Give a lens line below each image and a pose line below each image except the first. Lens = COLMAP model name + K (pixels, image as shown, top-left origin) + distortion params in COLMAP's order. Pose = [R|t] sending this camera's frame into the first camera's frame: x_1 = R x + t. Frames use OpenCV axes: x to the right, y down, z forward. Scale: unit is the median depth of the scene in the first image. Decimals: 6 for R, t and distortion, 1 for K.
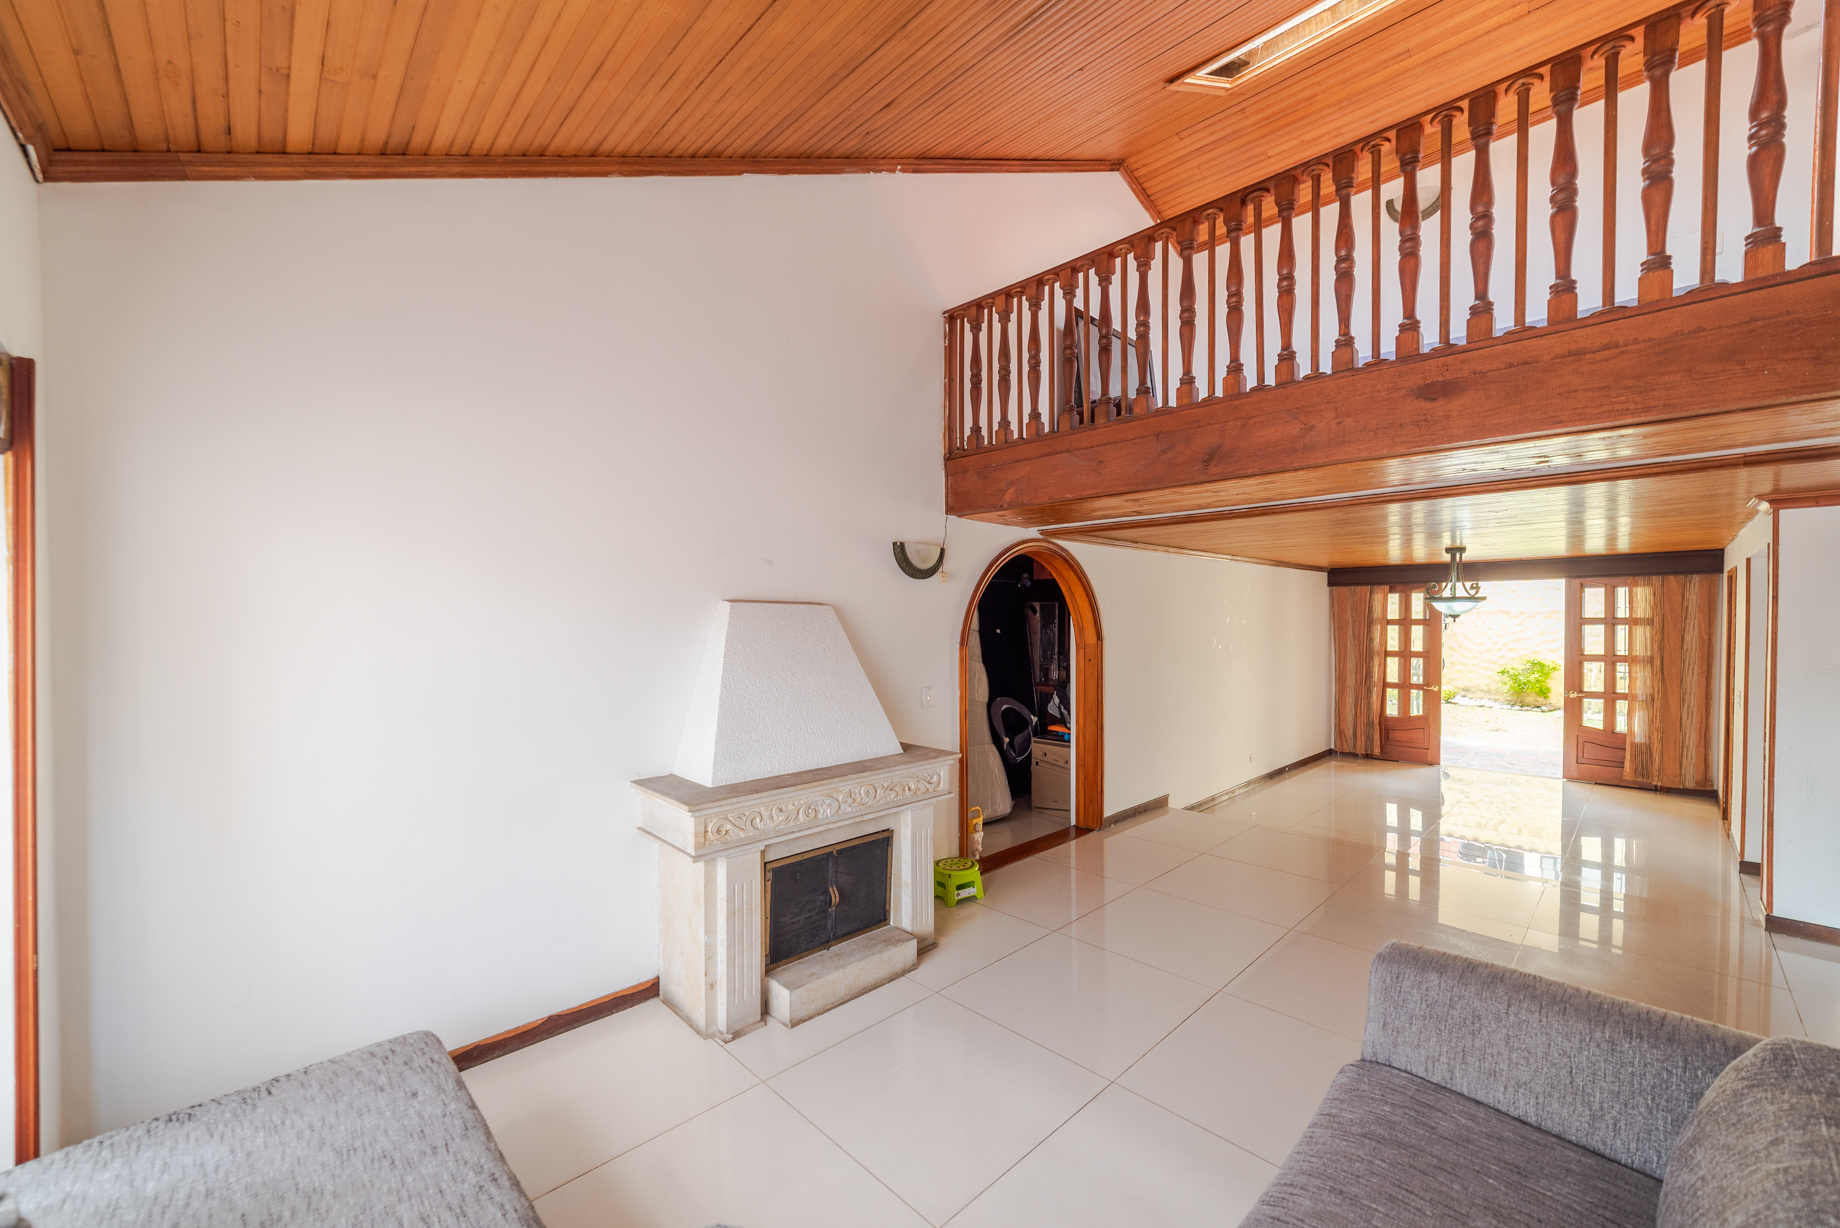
lens RADIAL K [[710.9, 0, 920.6], [0, 710.9, 634.0], [0, 0, 1]] dist [-0.014111, -0.000019]
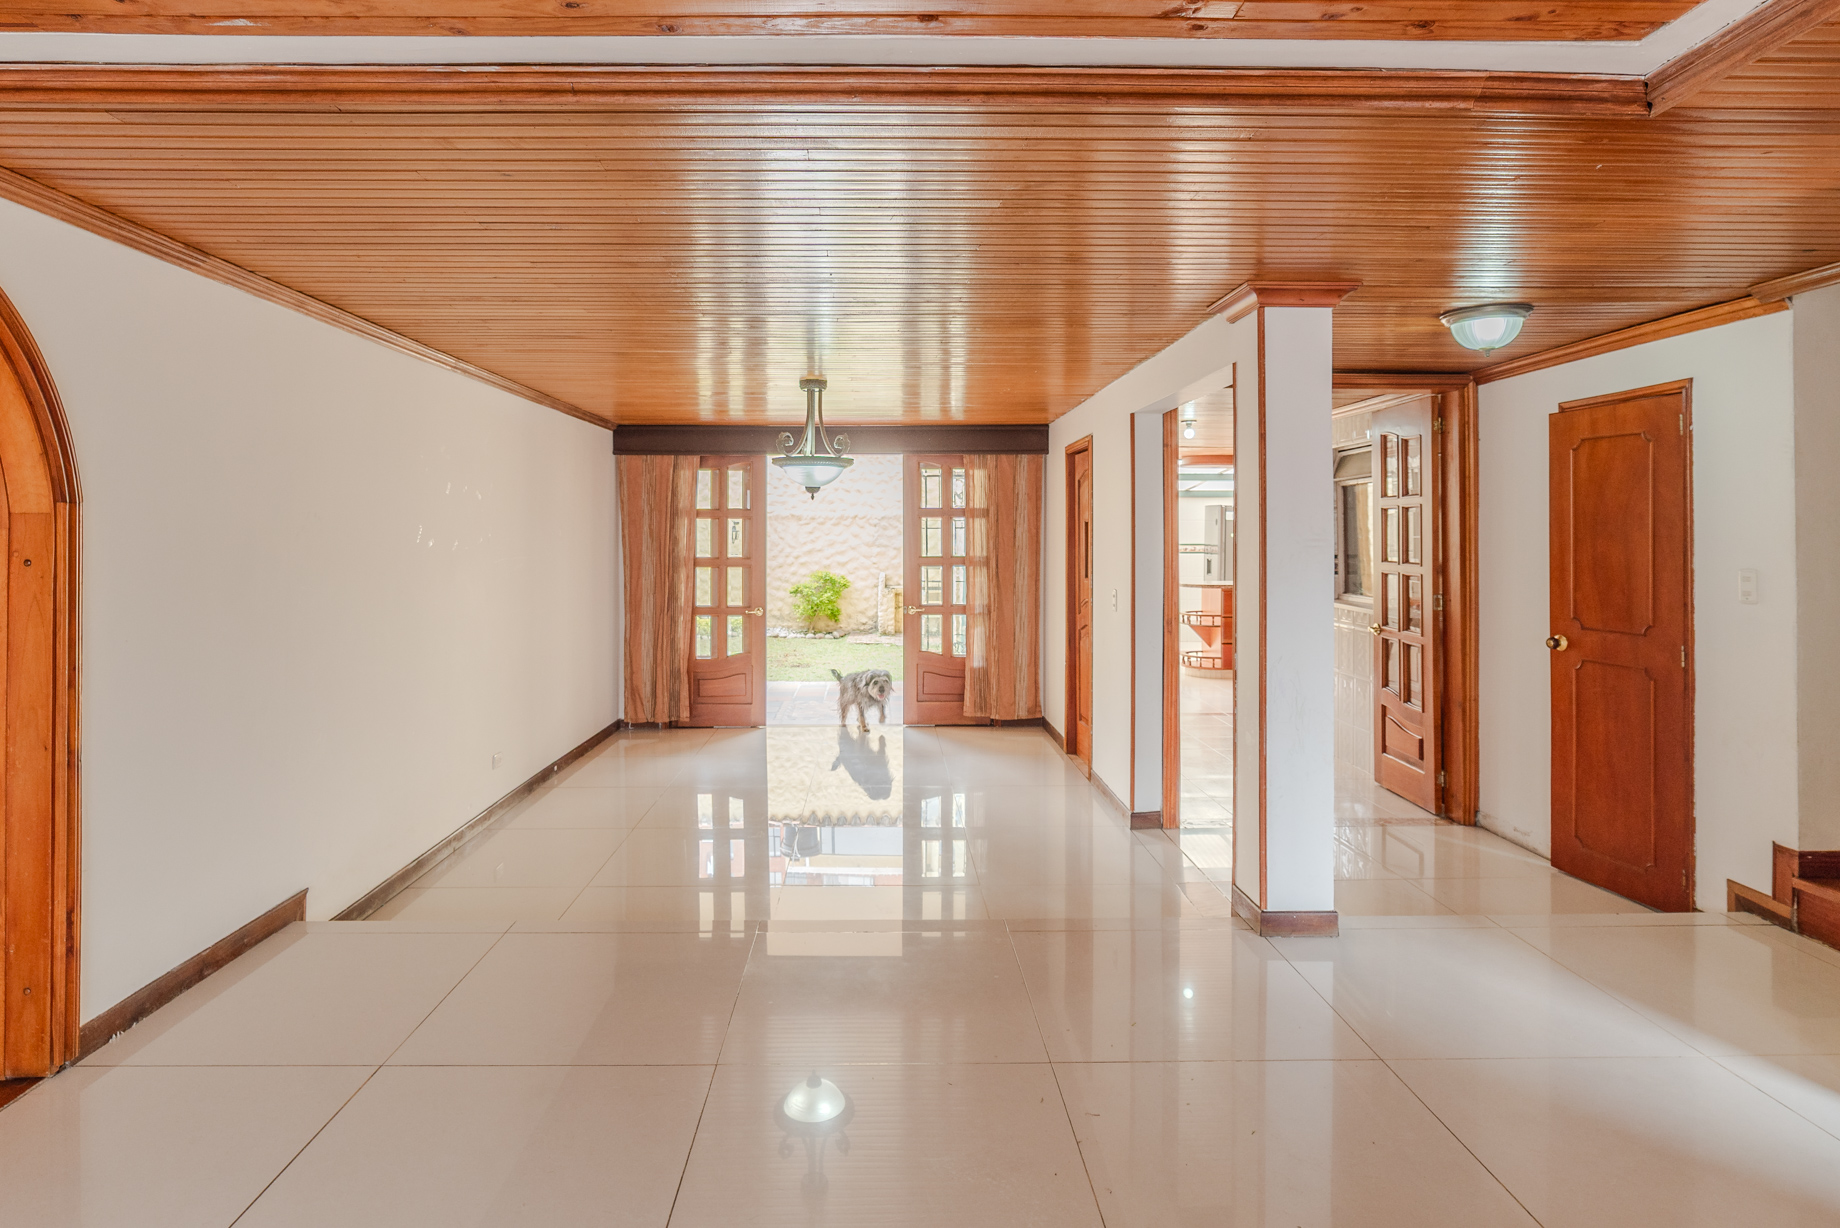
lens RADIAL K [[1005.4, 0, 886.8], [0, 1005.4, 529.7], [0, 0, 1]] dist [-0.016875, 0.001875]
pose [[0.684140, 0.010852, 0.729270, 0.125377], [0.011676, 0.999598, -0.025828, 0.027684], [-0.729258, 0.026185, 0.683738, 0.281492]]
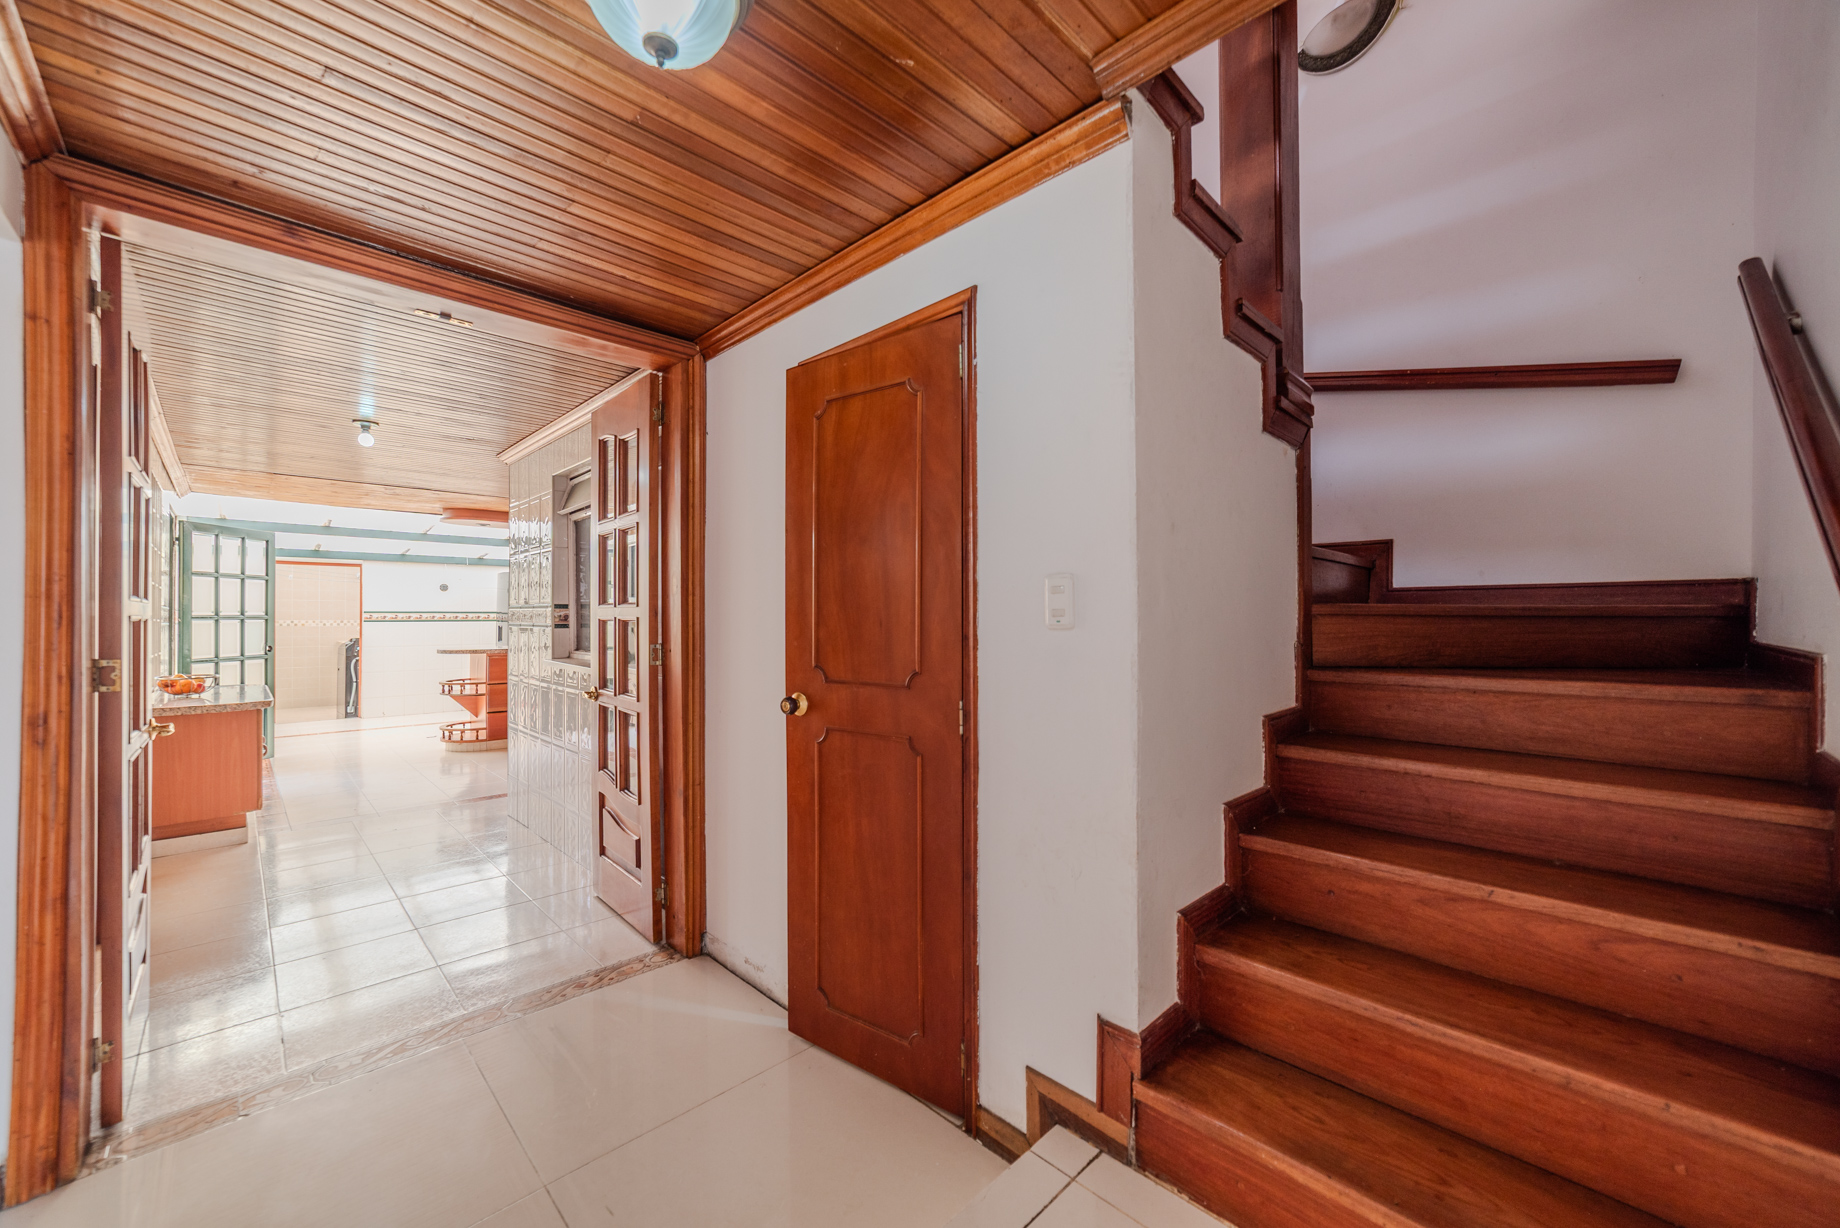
lens RADIAL K [[711.3, 0, 925.1], [0, 711.3, 613.7], [0, 0, 1]] dist [-0.022990, 0.011186]
pose [[-0.019067, 0.013683, 0.999725, 0.544086], [0.023445, 0.999638, -0.013234, 0.052720], [-0.999543, 0.023187, -0.019381, 0.350599]]
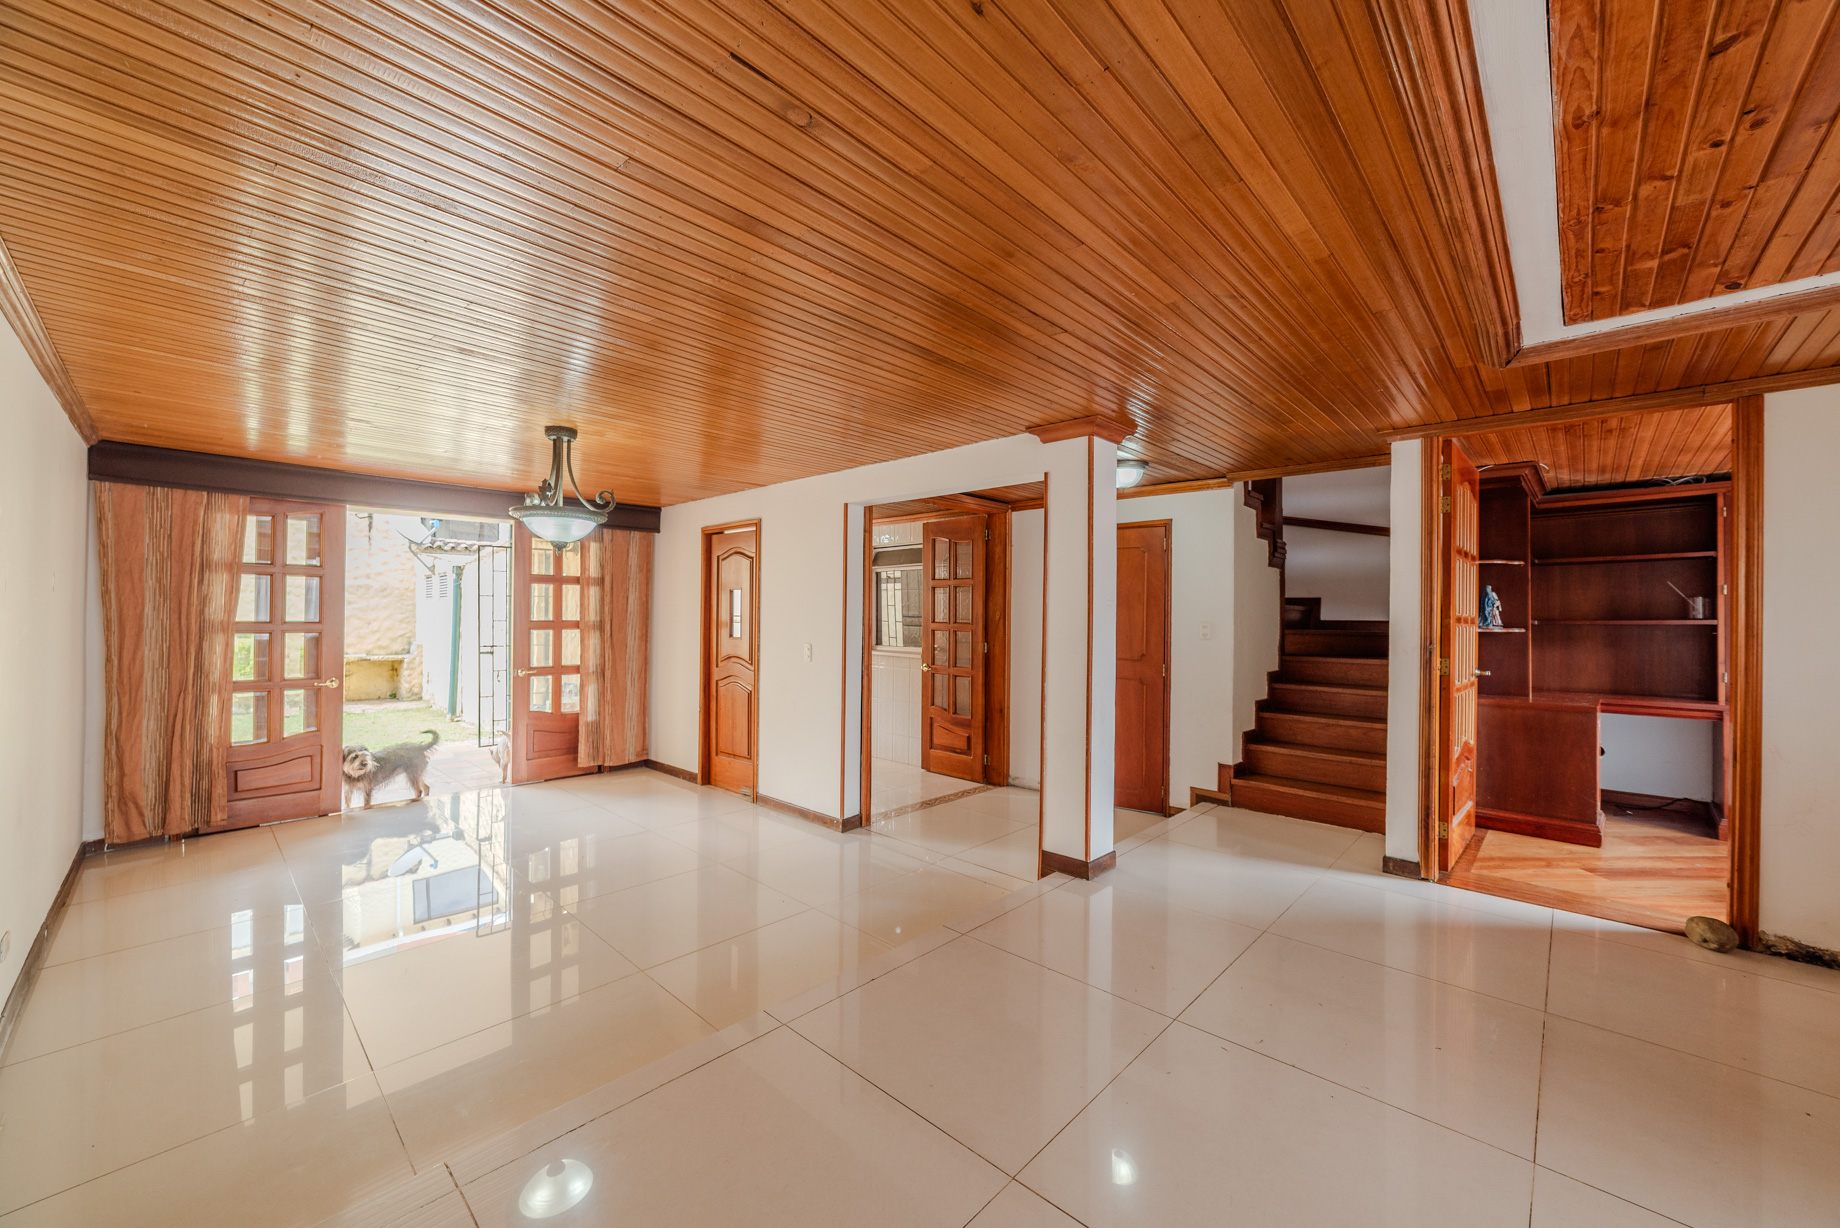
lens RADIAL K [[711.3, 0, 925.1], [0, 711.3, 613.7], [0, 0, 1]] dist [-0.022990, 0.011186]
pose [[-0.056118, 0.008999, 0.998384, 0.124122], [0.013422, 0.999876, -0.008258, 0.033497], [-0.998334, 0.012937, -0.056232, 0.596975]]
